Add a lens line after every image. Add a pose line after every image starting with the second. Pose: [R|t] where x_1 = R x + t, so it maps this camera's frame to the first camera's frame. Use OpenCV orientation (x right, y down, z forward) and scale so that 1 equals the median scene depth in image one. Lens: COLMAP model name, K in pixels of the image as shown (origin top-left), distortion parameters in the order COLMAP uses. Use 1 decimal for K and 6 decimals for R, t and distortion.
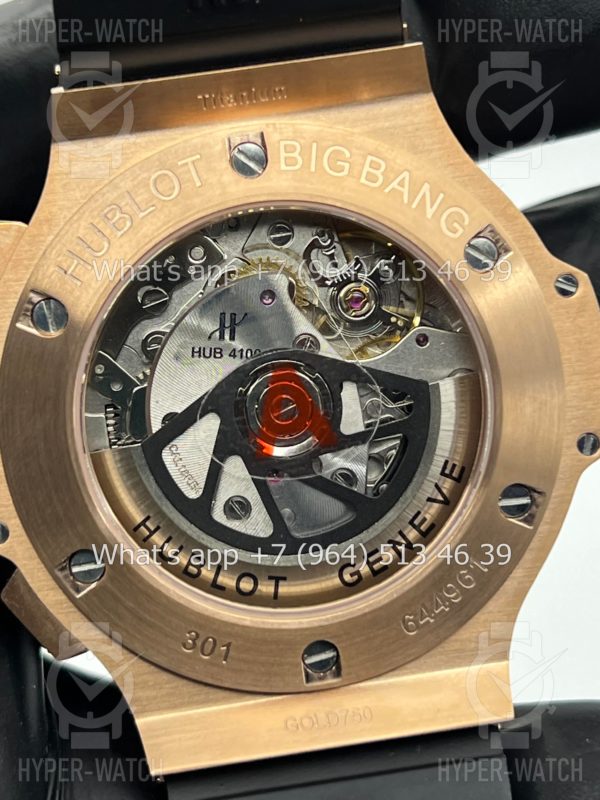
lens RADIAL K [[1875.3, 0, 300.6], [0, 1875.3, 403.6], [0, 0, 1]] dist [0.206033, 0.000000]
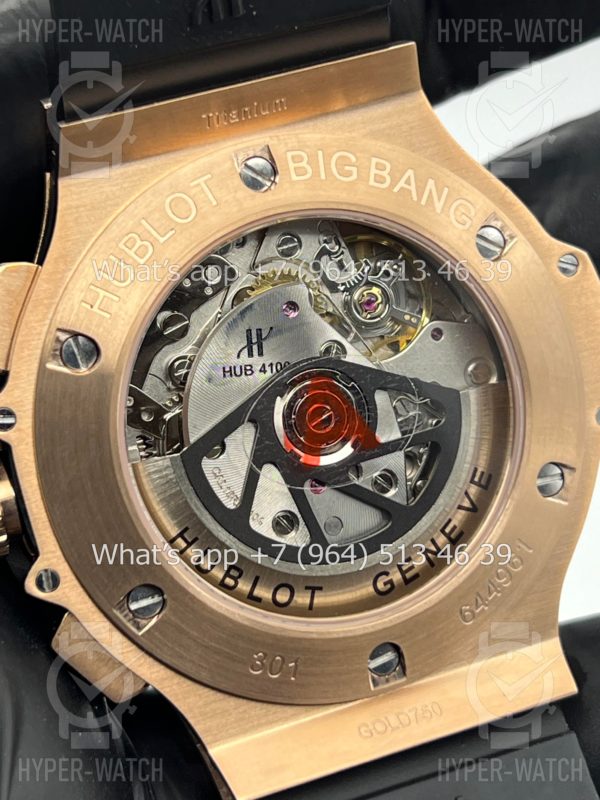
lens RADIAL K [[1875.3, 0, 300.3], [0, 1875.3, 396.3], [0, 0, 1]] dist [0.206033, 0.000000]
pose [[0.978009, -0.121472, 0.169538, -0.187505], [0.123841, 0.992296, -0.003427, -0.006477], [-0.167816, 0.024347, 0.985518, 0.017142]]
